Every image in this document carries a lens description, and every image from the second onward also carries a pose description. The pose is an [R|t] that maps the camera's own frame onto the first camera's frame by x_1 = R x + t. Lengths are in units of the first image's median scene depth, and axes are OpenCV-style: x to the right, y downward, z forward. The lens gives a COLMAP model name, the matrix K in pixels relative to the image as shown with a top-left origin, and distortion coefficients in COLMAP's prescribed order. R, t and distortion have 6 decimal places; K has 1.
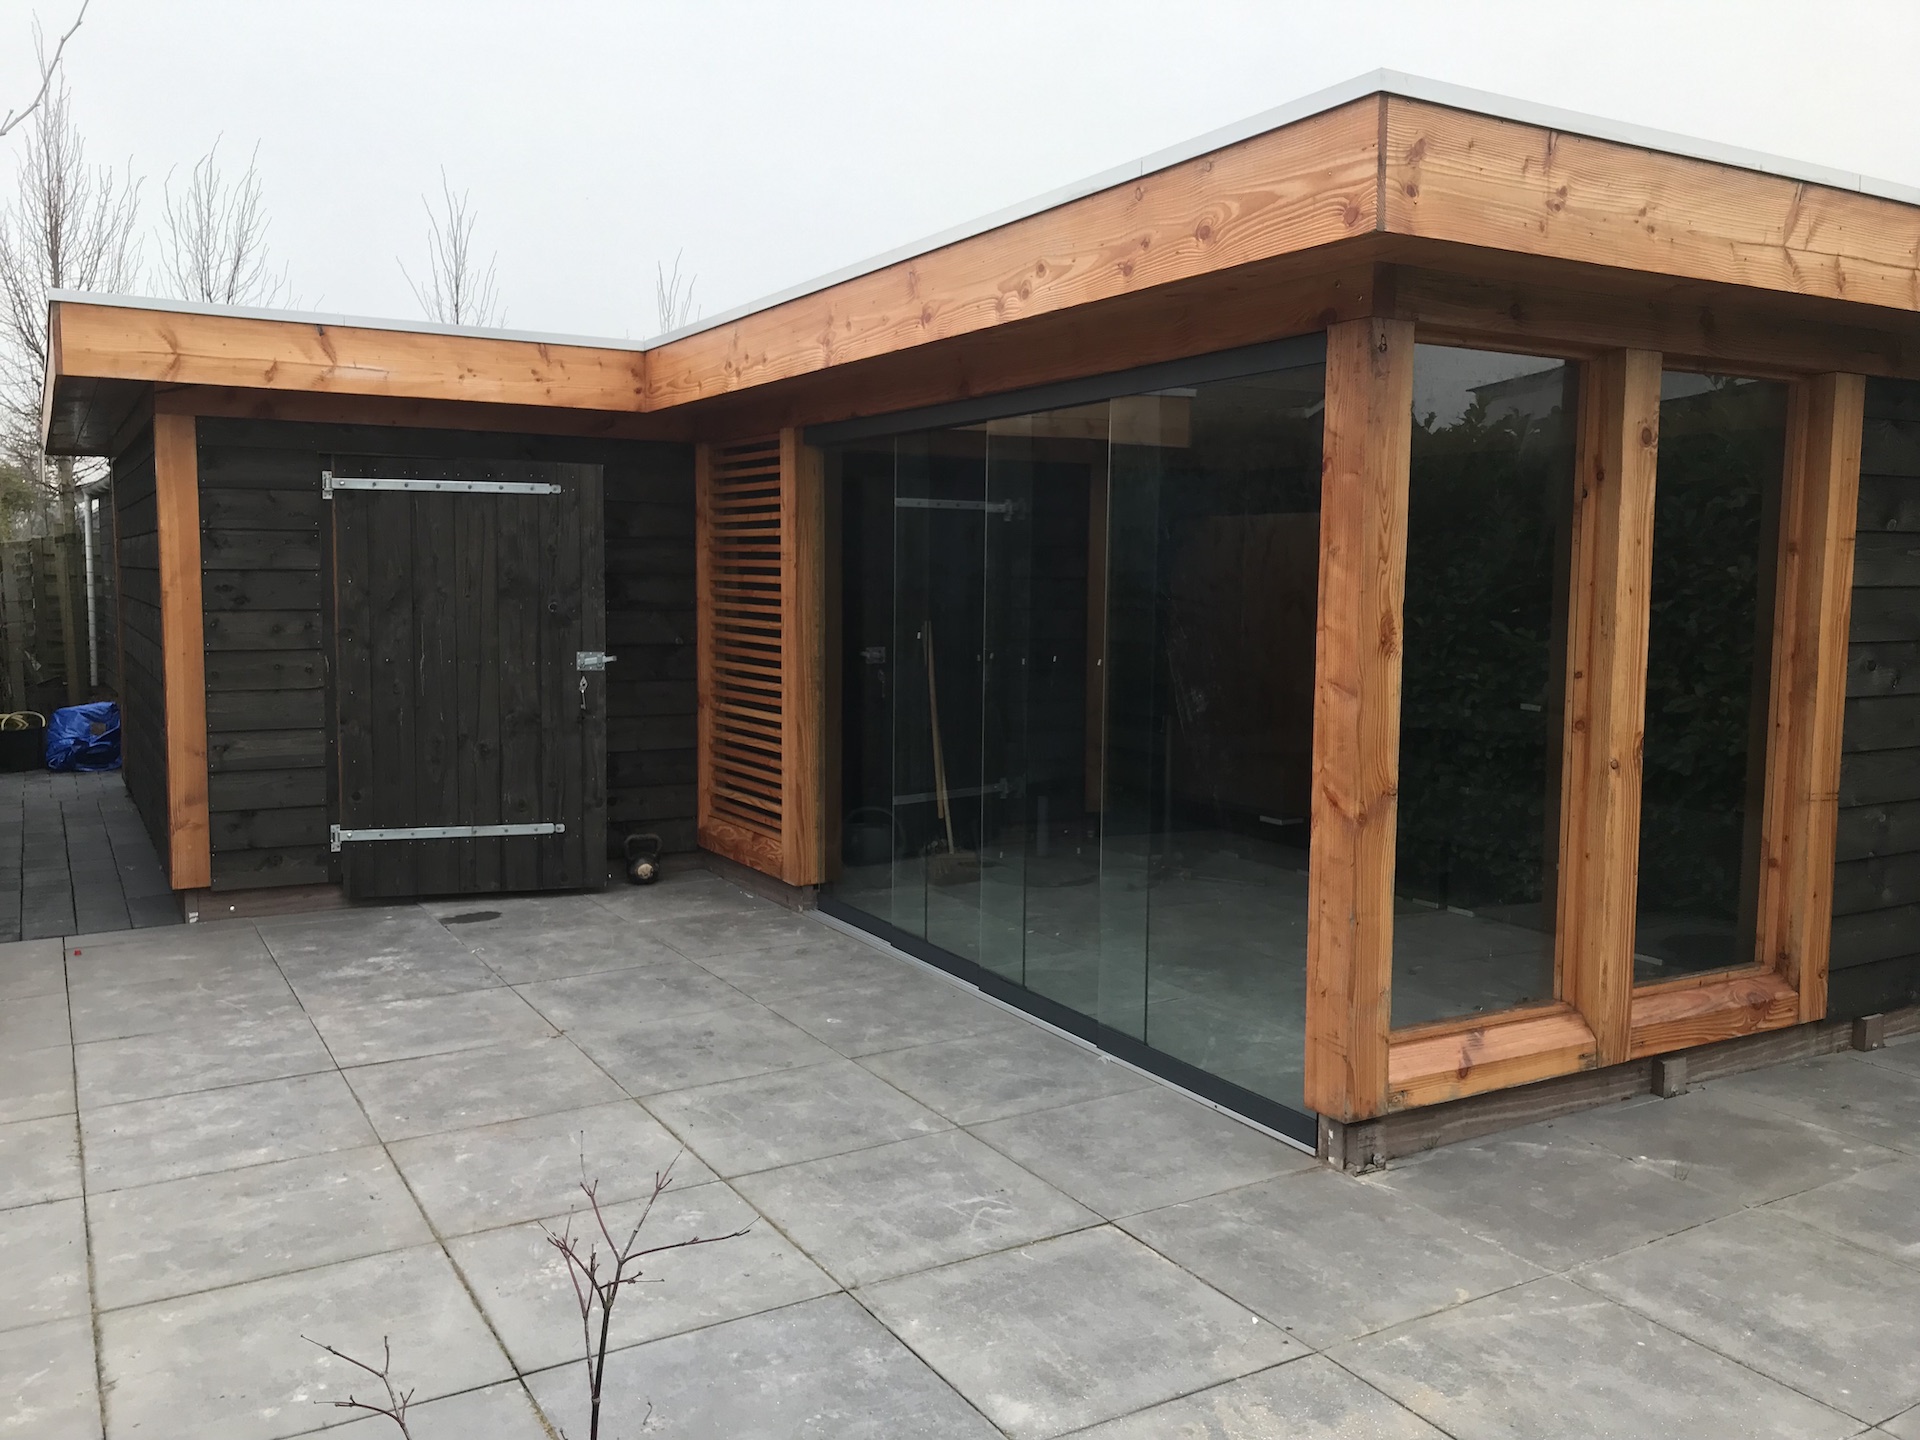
lens RADIAL K [[1550.1, 0, 944.7], [0, 1550.1, 729.0], [0, 0, 1]] dist [0.019043, -0.006058]
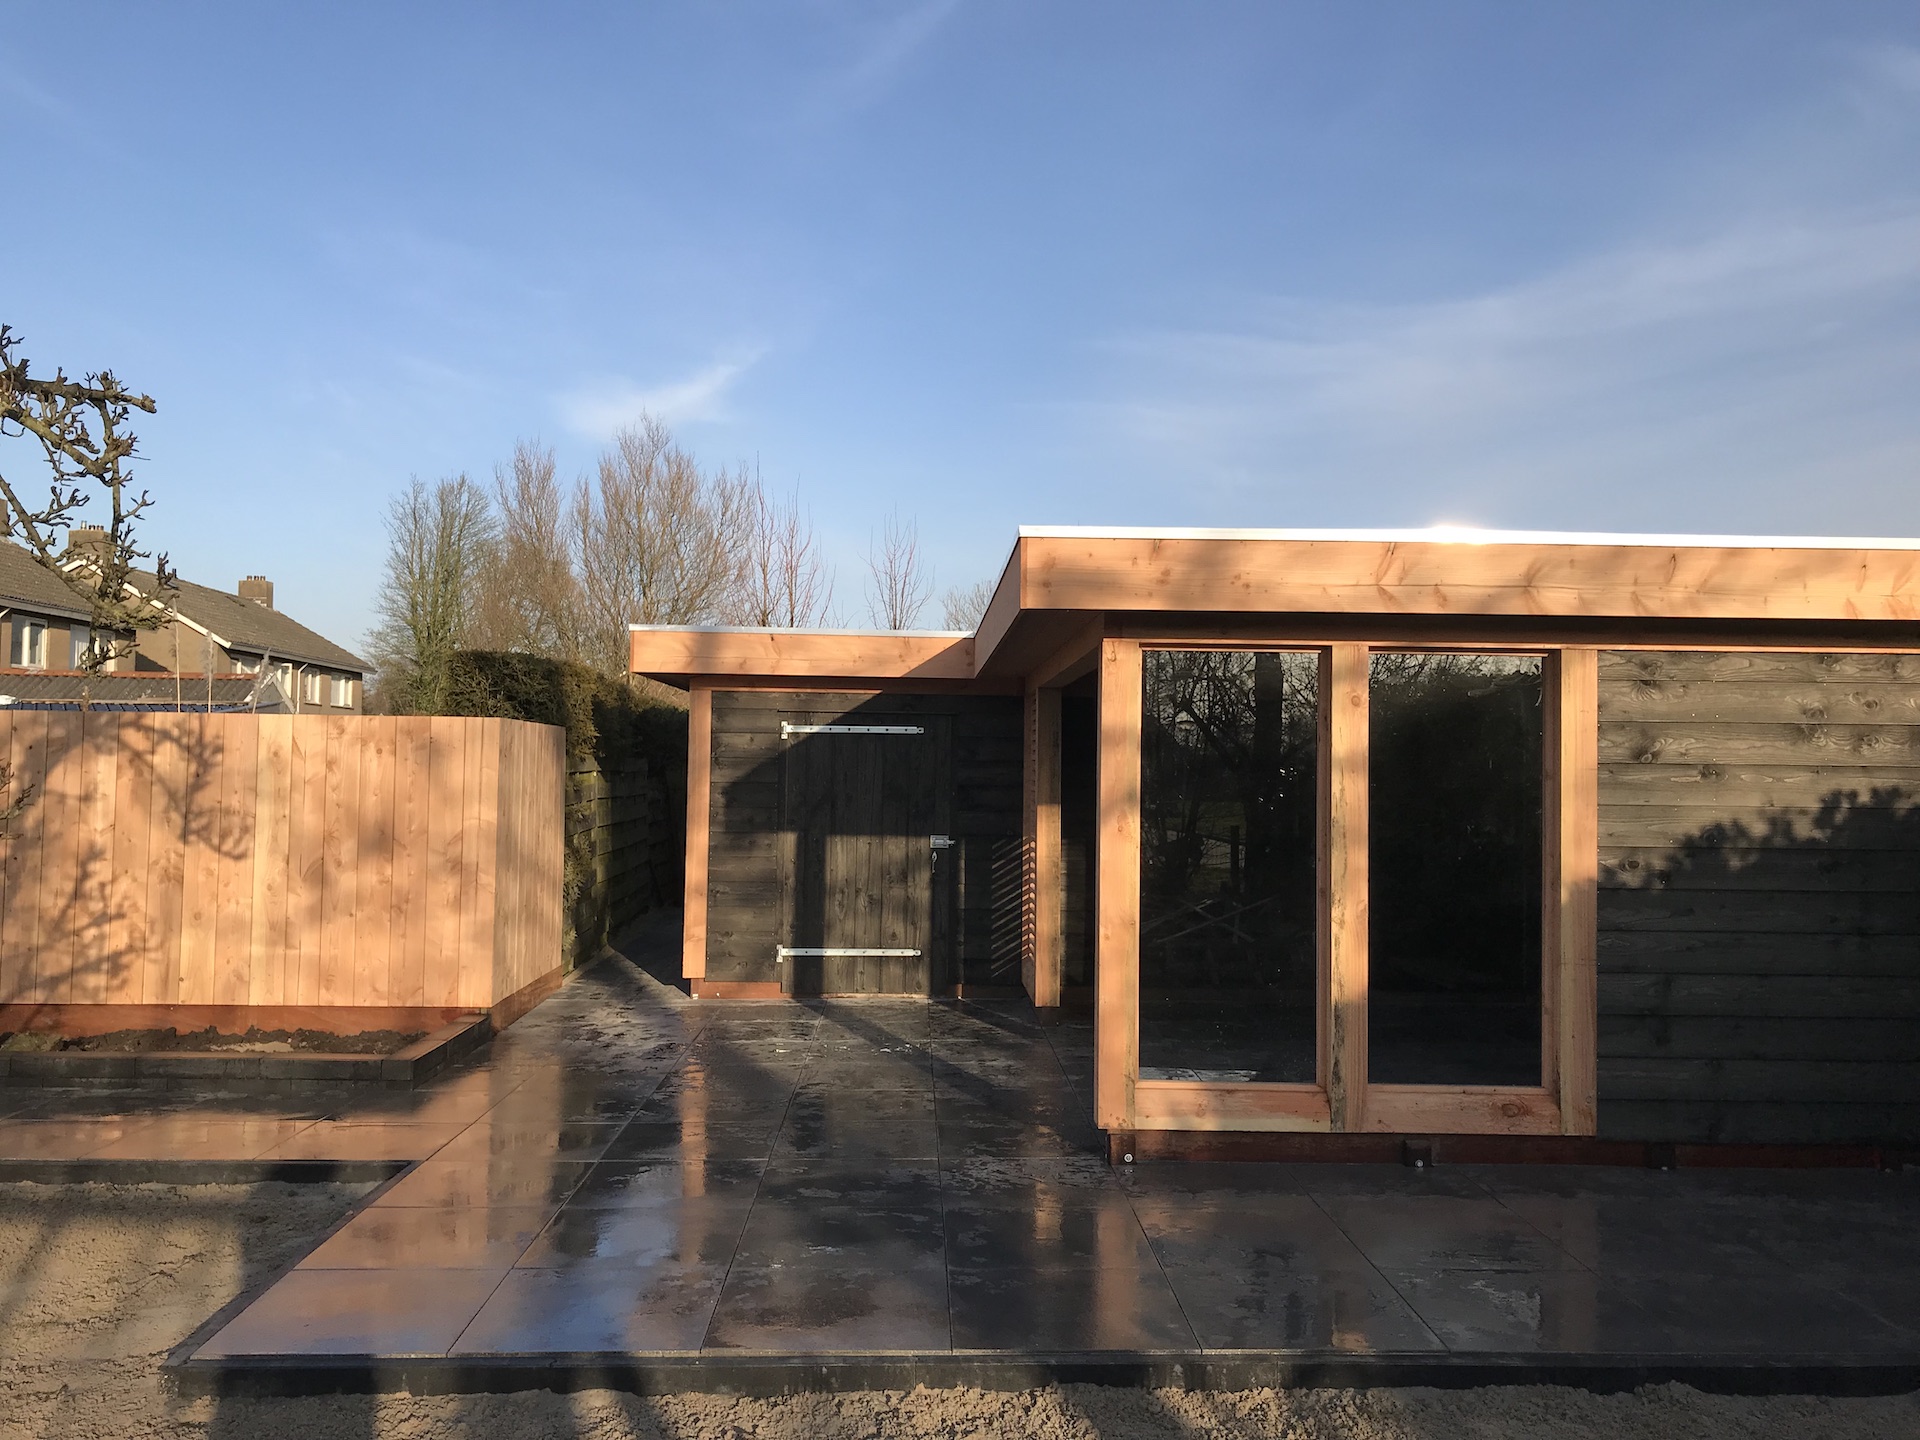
lens RADIAL K [[1550.1, 0, 944.7], [0, 1550.1, 729.0], [0, 0, 1]] dist [0.019043, -0.006058]
pose [[0.875635, -0.009959, -0.482871, 0.713768], [-0.055469, 0.991098, -0.121028, 0.036851], [0.479778, 0.132761, 0.867288, -0.424350]]
